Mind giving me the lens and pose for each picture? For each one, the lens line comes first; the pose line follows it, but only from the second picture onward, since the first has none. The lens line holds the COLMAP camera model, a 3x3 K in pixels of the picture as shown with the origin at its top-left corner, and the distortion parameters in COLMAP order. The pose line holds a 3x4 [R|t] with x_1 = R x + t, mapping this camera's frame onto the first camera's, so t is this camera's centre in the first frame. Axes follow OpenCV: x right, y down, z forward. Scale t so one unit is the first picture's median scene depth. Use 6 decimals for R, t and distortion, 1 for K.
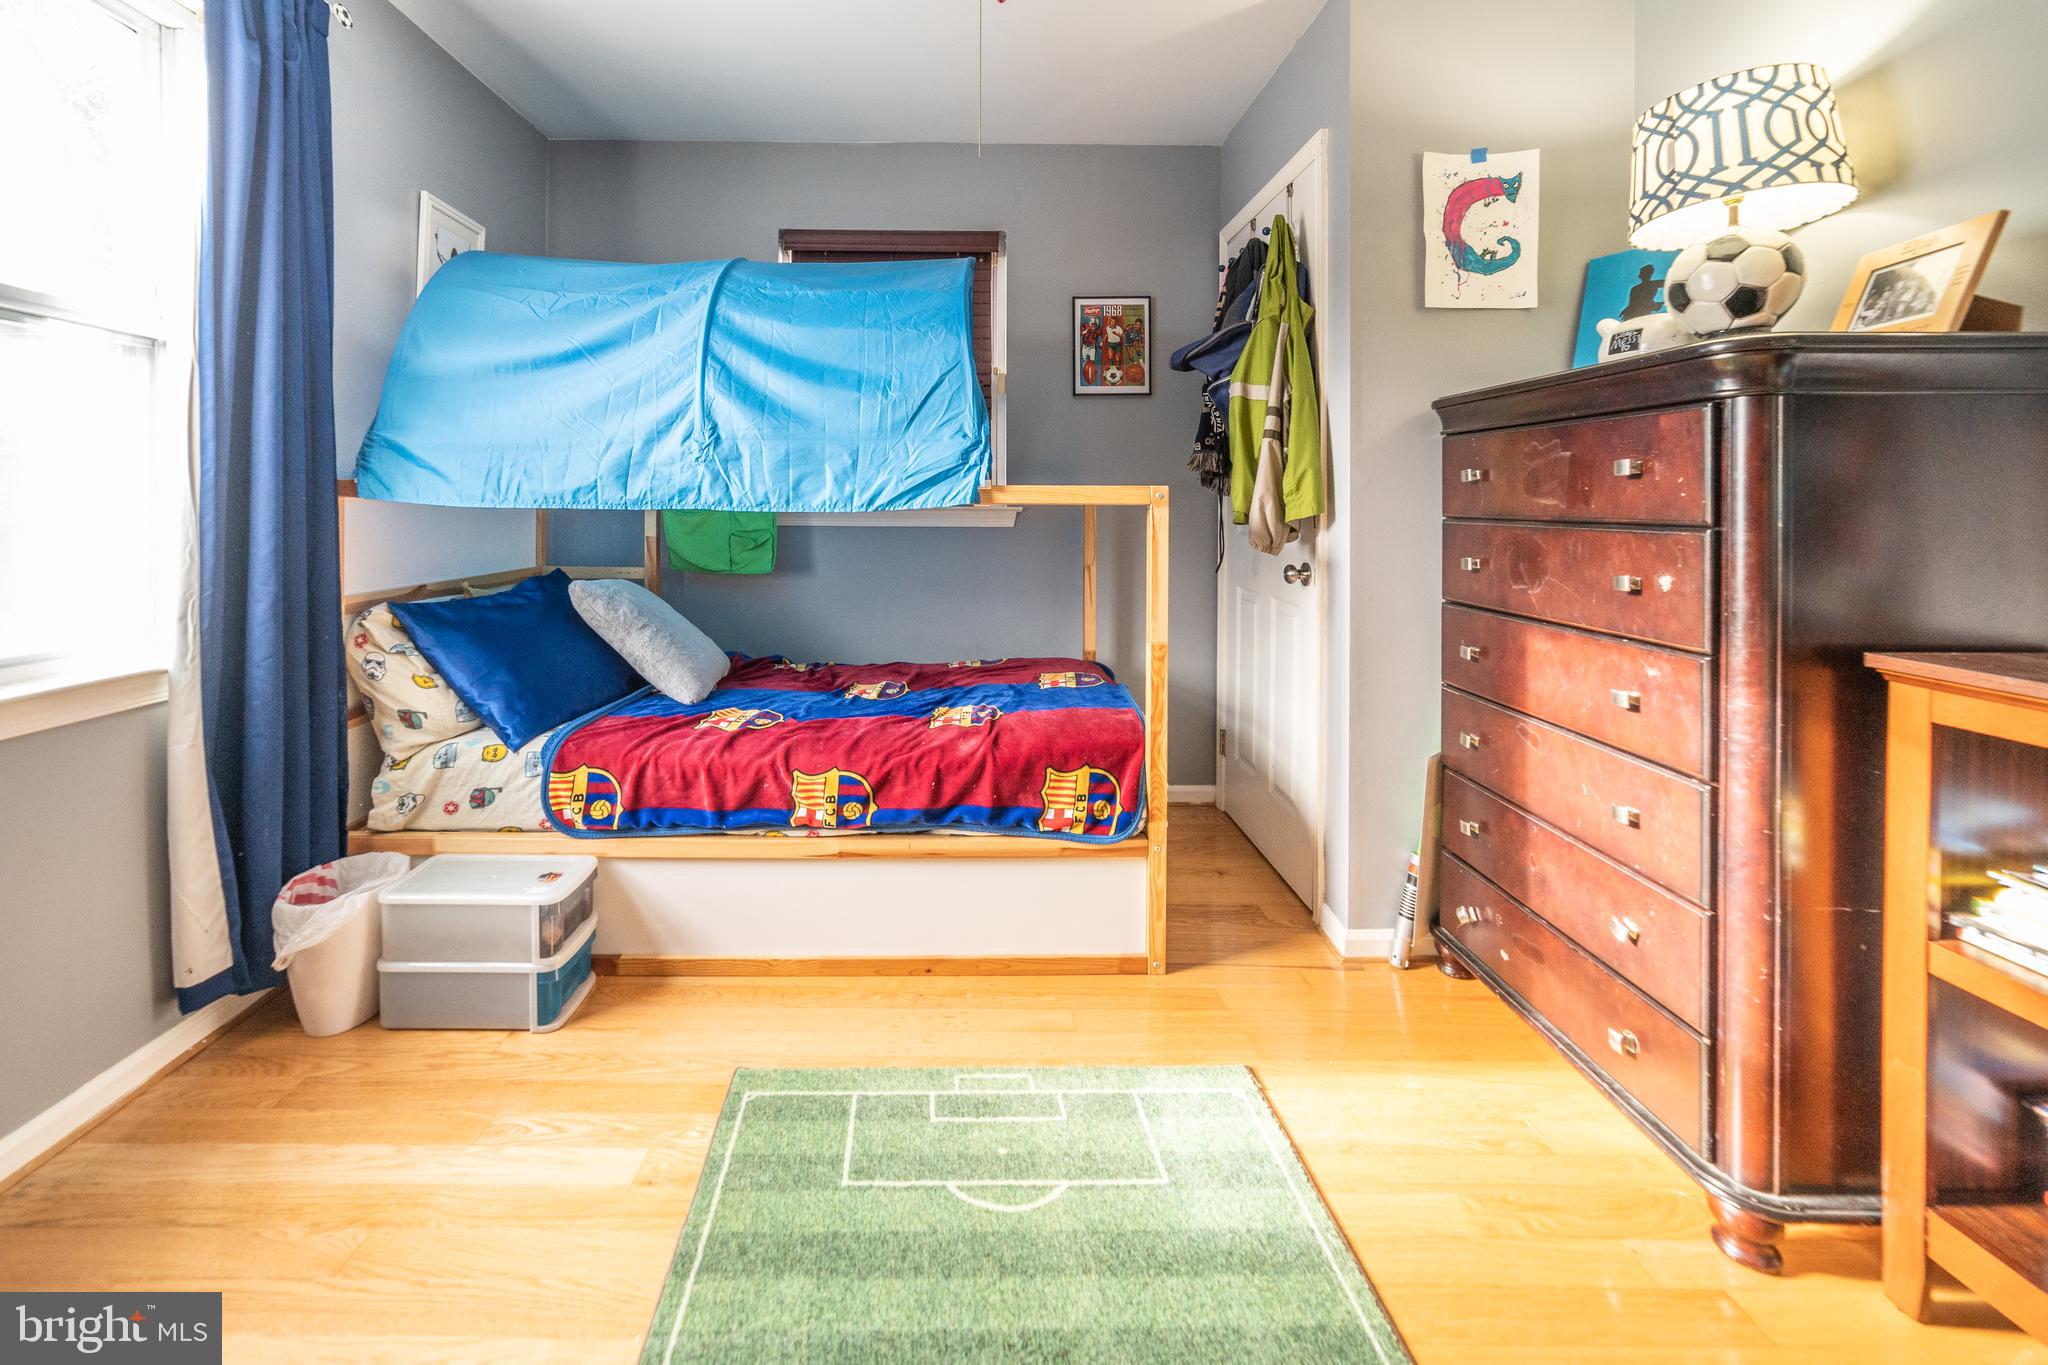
lens RADIAL K [[851.9, 0, 954.1], [0, 851.9, 502.1], [0, 0, 1]] dist [-0.015899, 0.007586]
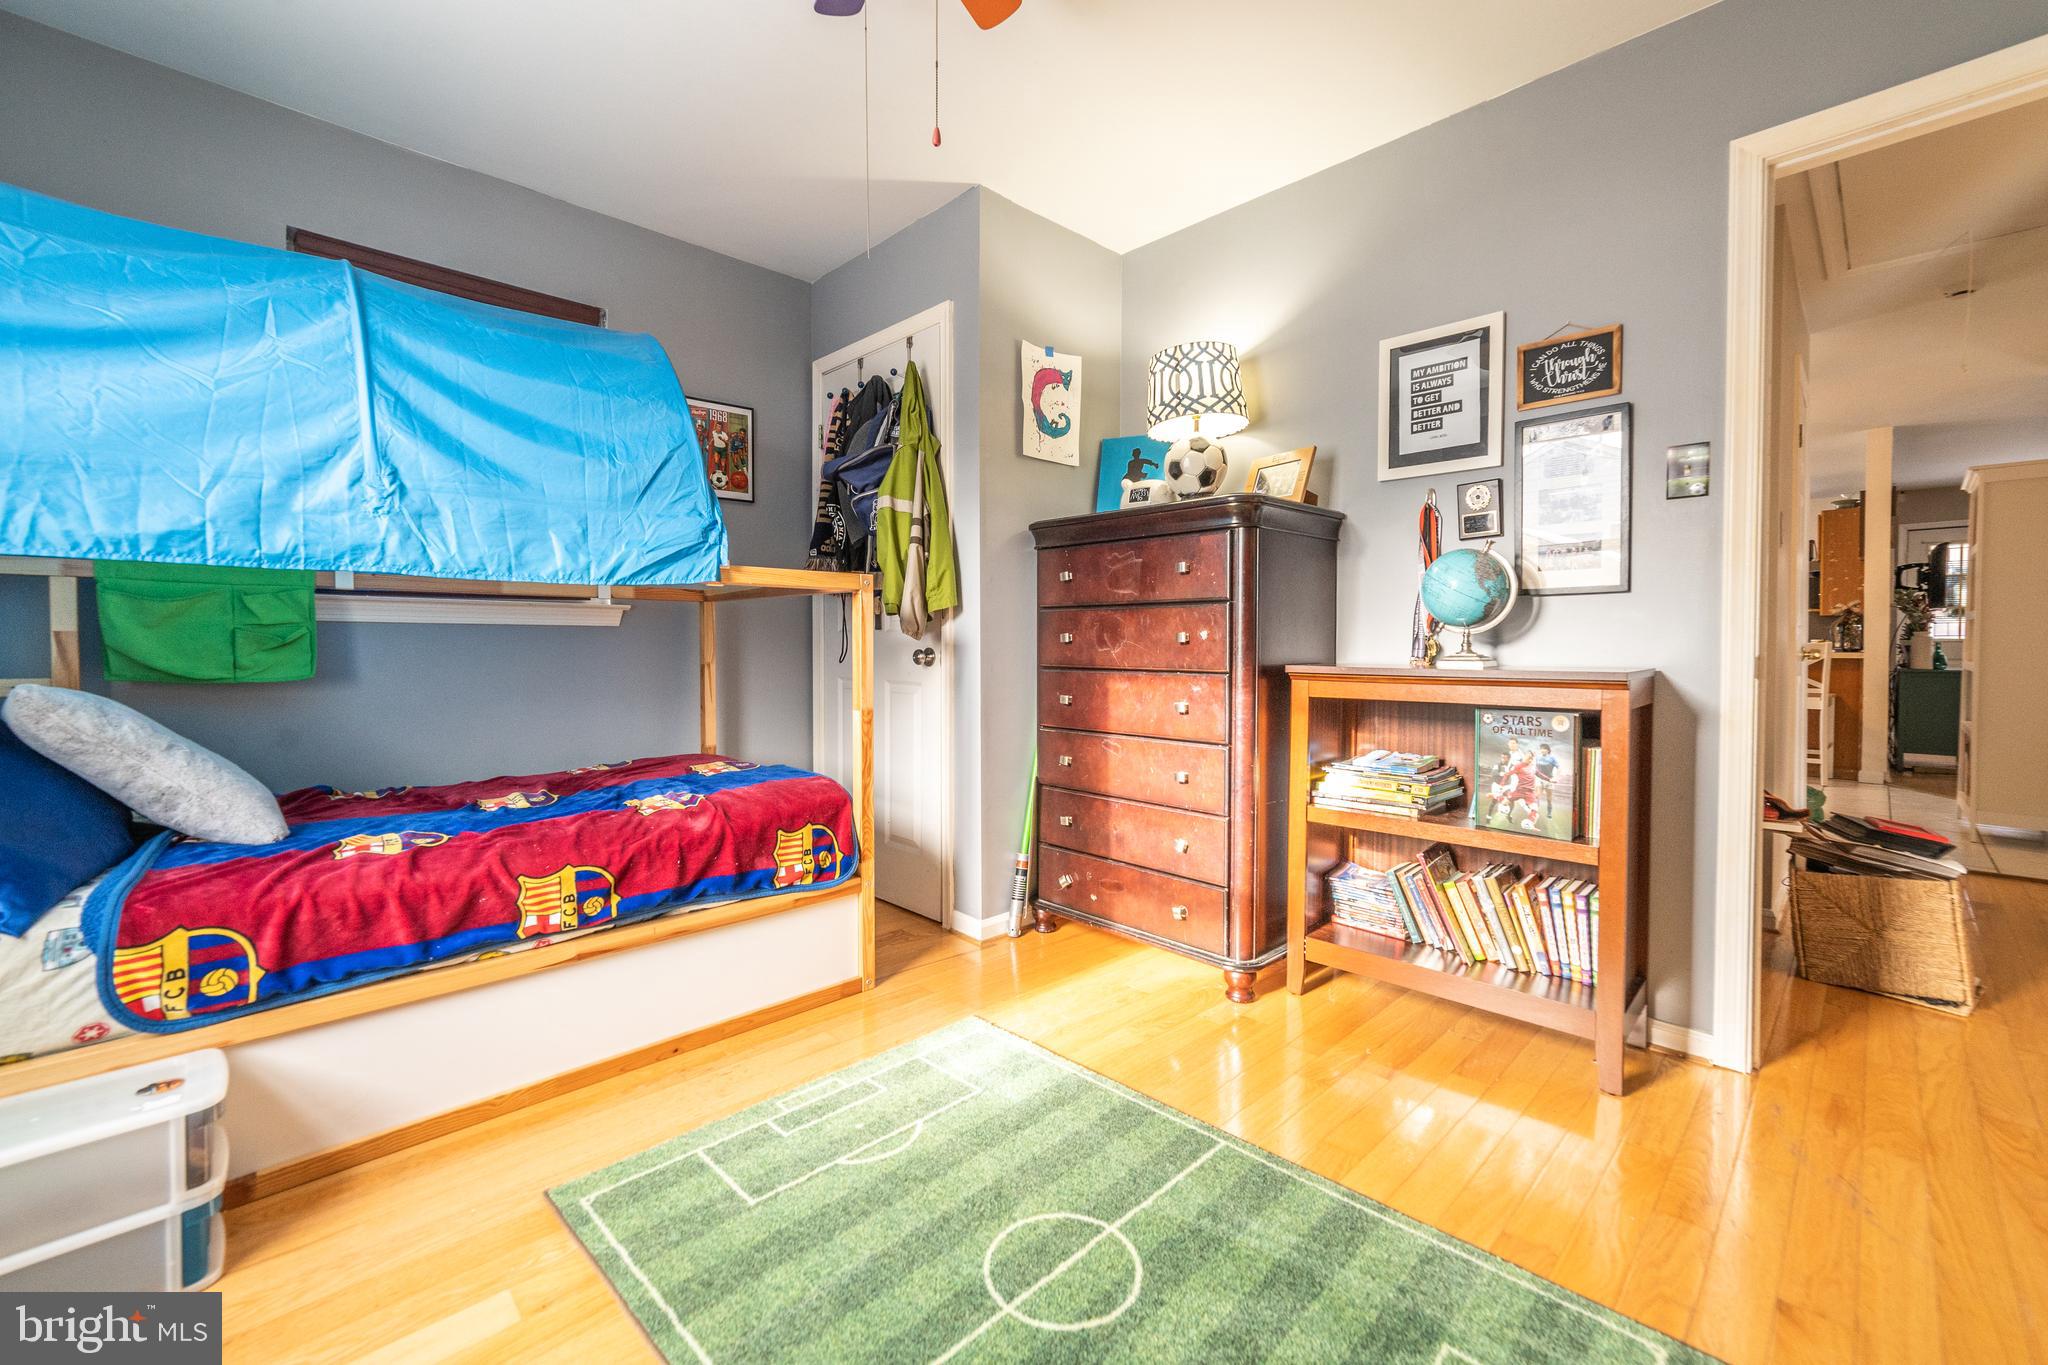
lens RADIAL K [[851.5, 0, 1015.7], [0, 851.5, 659.5], [0, 0, 1]] dist [-0.004139, 0.007443]
pose [[0.723904, -0.016205, 0.689710, -0.421508], [0.000788, 0.999743, 0.022662, 0.071919], [-0.689900, -0.015861, 0.723731, 0.011162]]
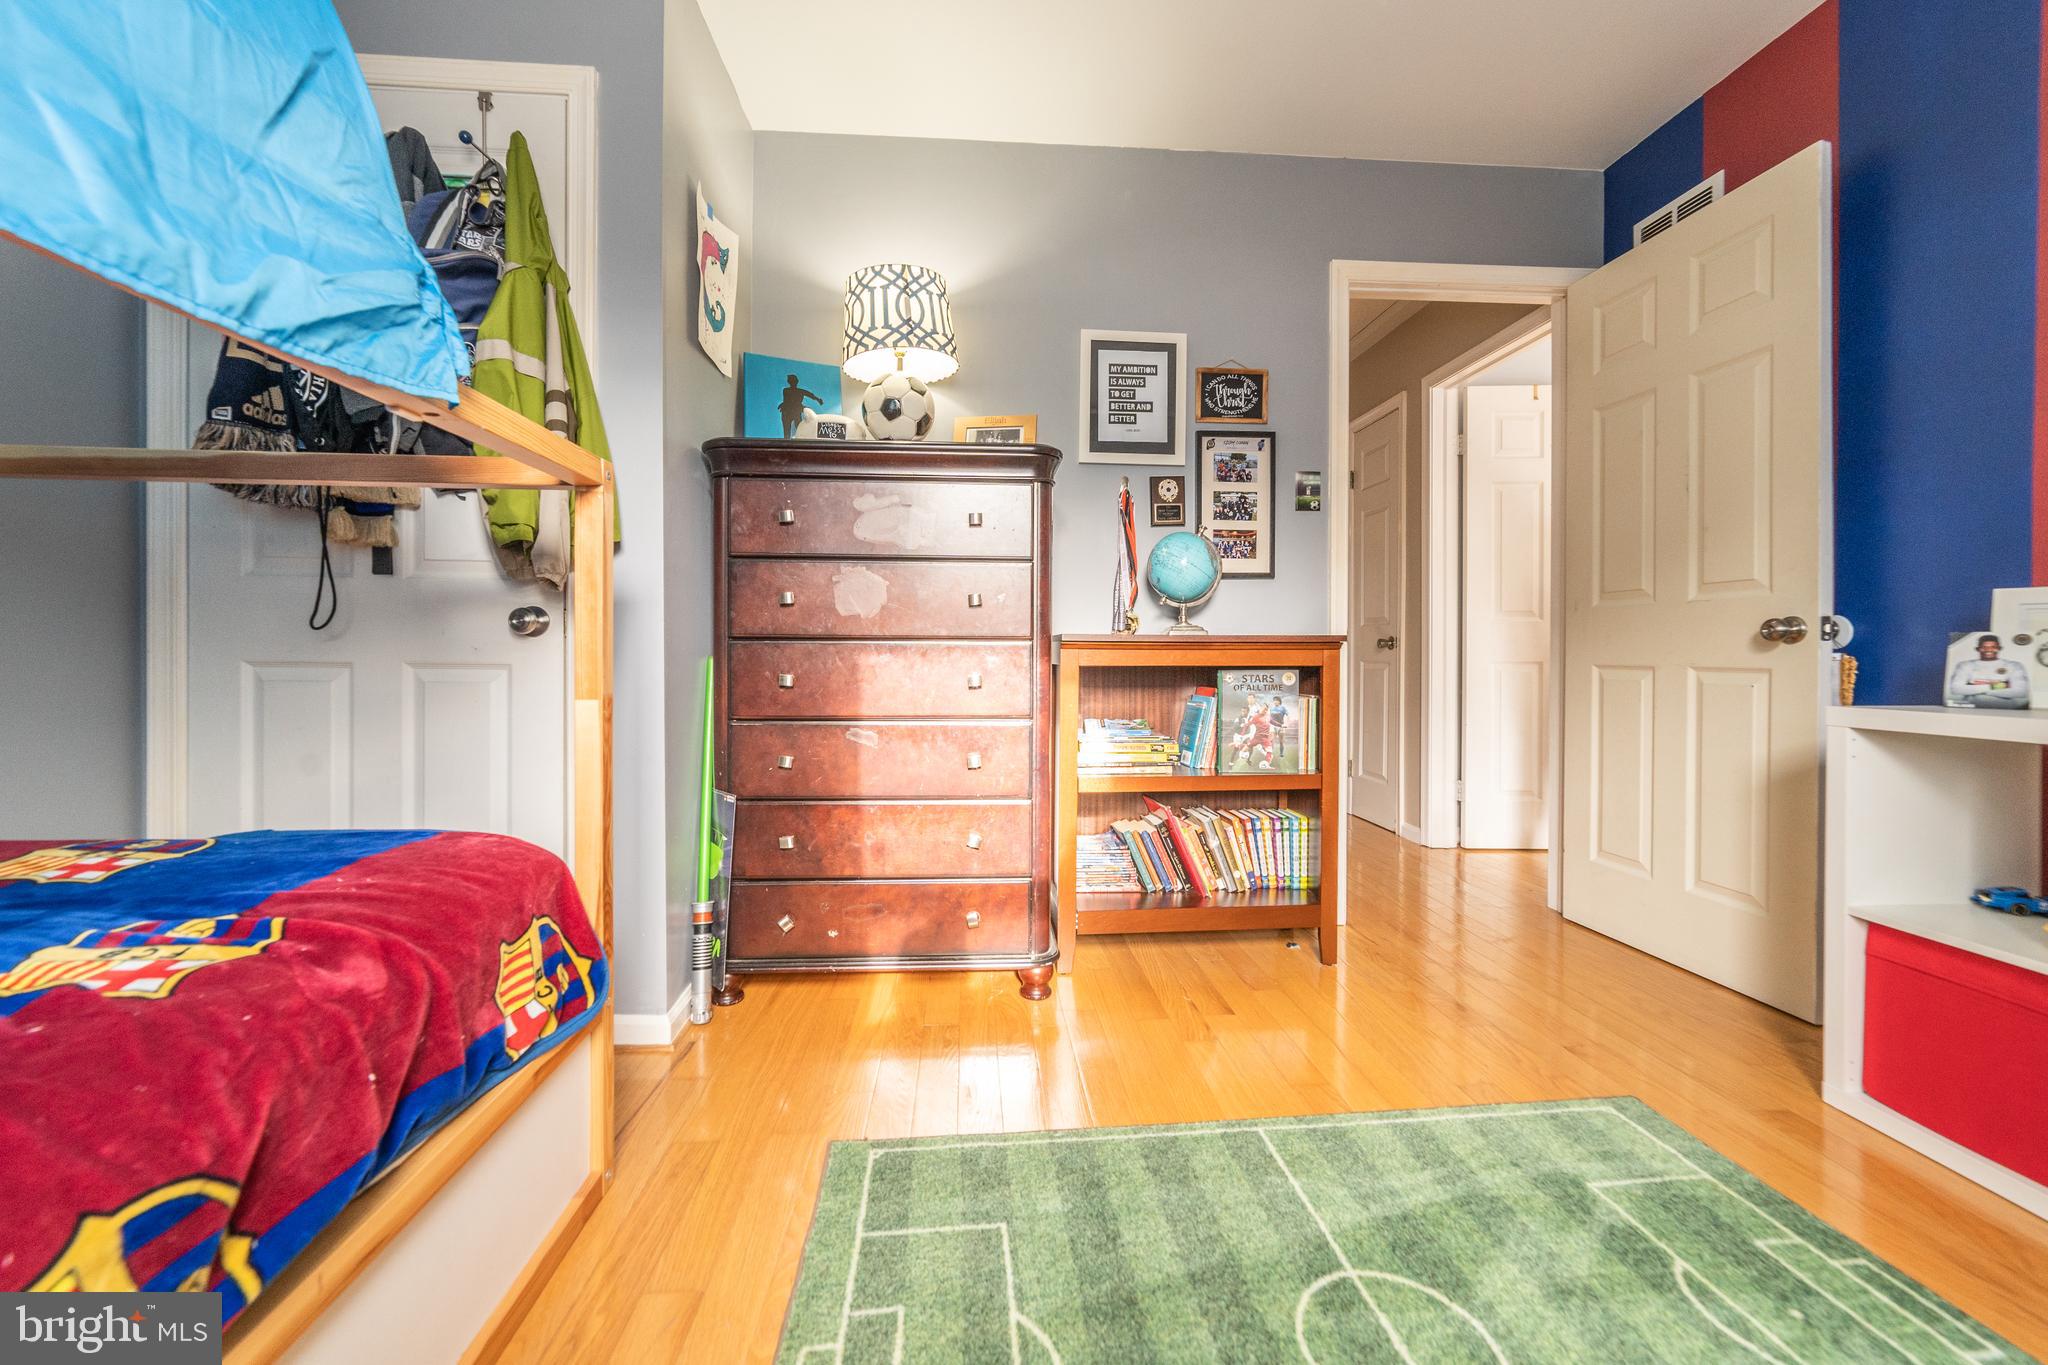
lens RADIAL K [[826.4, 0, 1027.3], [0, 826.4, 658.0], [0, 0, 1]] dist [-0.012232, 0.007051]
pose [[-0.072793, -0.011002, 0.997286, -0.433301], [-0.006043, 0.999926, 0.010590, 0.126745], [-0.997329, -0.005256, -0.072854, 0.720660]]
